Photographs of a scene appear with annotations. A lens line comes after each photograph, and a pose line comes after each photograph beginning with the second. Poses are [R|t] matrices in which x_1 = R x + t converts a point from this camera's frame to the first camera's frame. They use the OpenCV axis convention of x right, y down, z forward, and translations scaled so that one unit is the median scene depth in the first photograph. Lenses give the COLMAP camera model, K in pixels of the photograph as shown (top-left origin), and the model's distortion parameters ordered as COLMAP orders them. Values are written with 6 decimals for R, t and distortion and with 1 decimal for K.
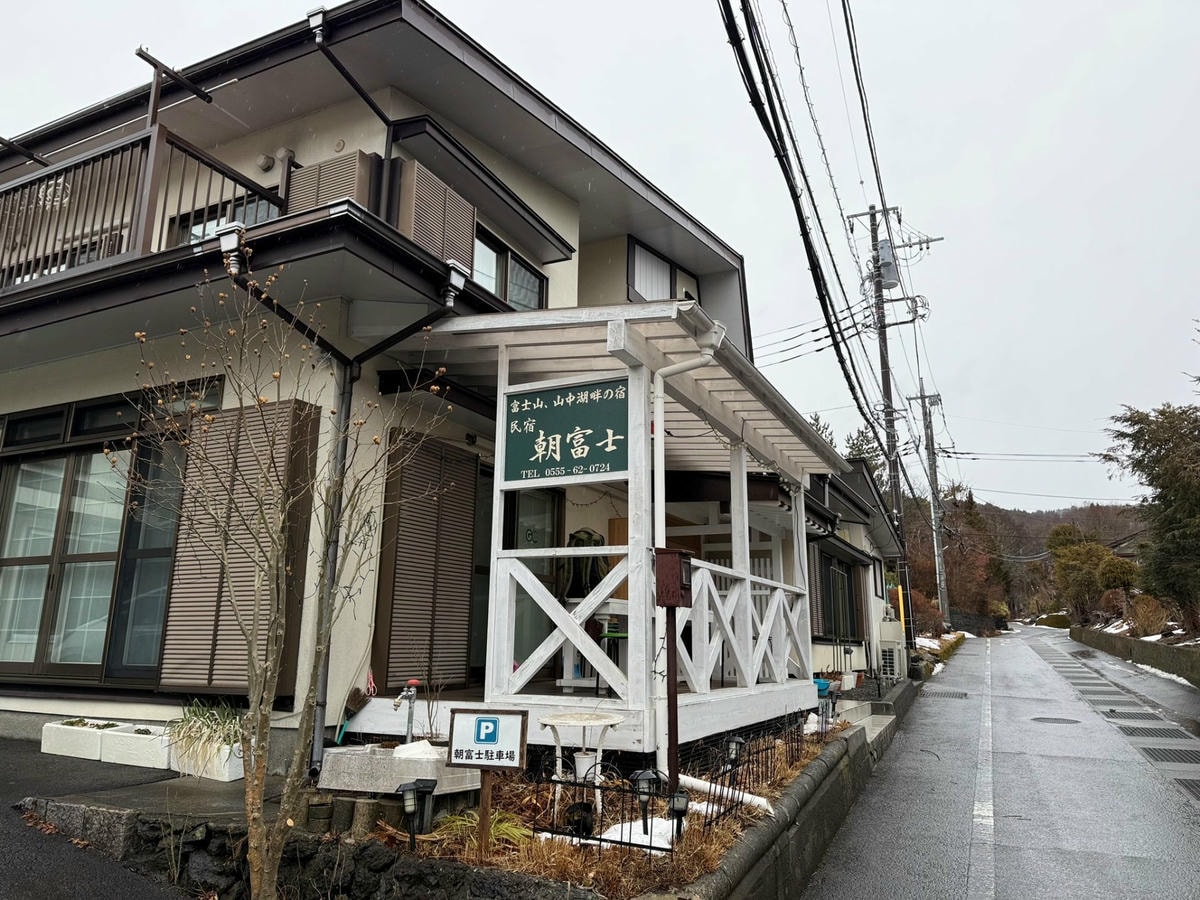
lens RADIAL K [[848.2, 0, 600.0], [0, 848.2, 450.0], [0, 0, 1]] dist [-0.003085, -0.001177]
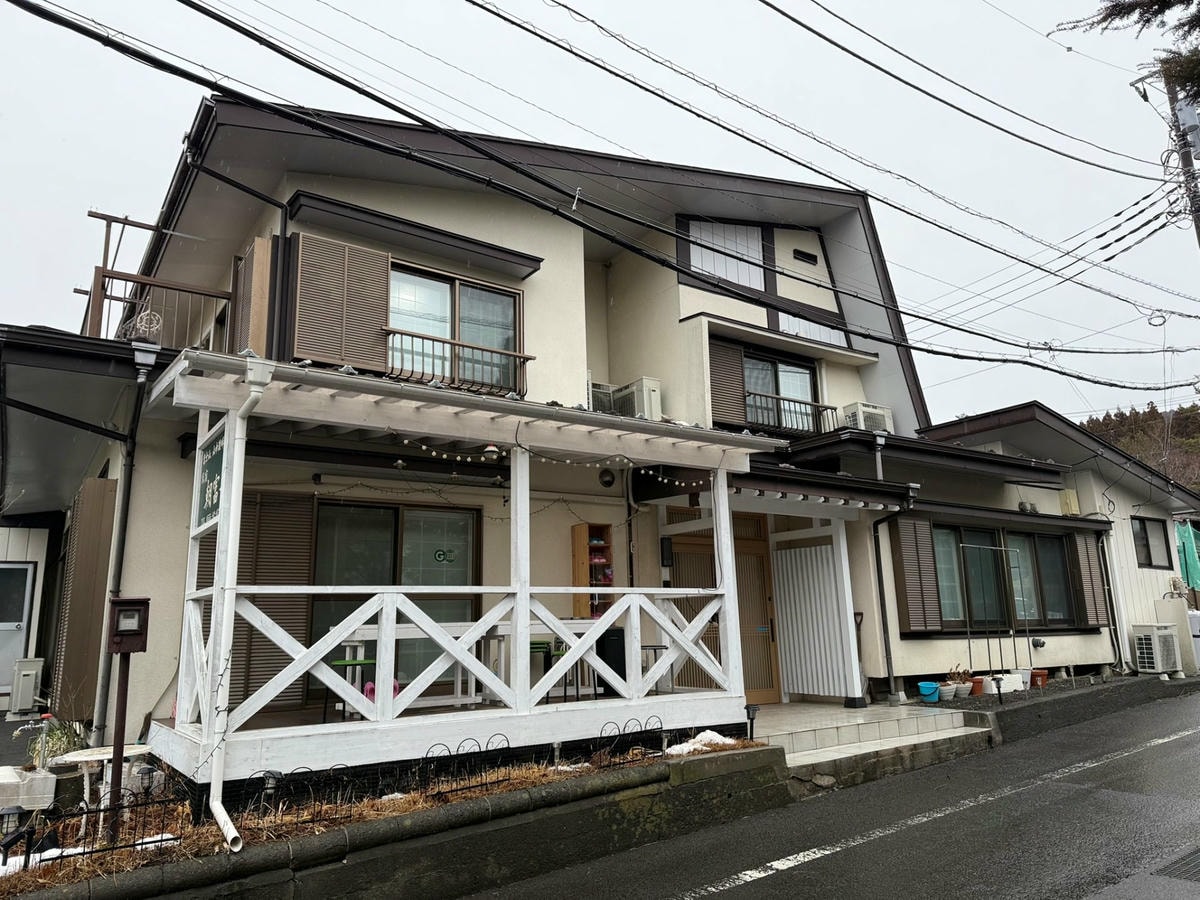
lens RADIAL K [[821.5, 0, 600.0], [0, 821.5, 450.0], [0, 0, 1]] dist [-0.001036, -0.002451]
pose [[0.863341, -0.140452, -0.484681, 0.489820], [0.147438, 0.988782, -0.023906, 0.020723], [0.482601, -0.050822, 0.874364, 0.192698]]
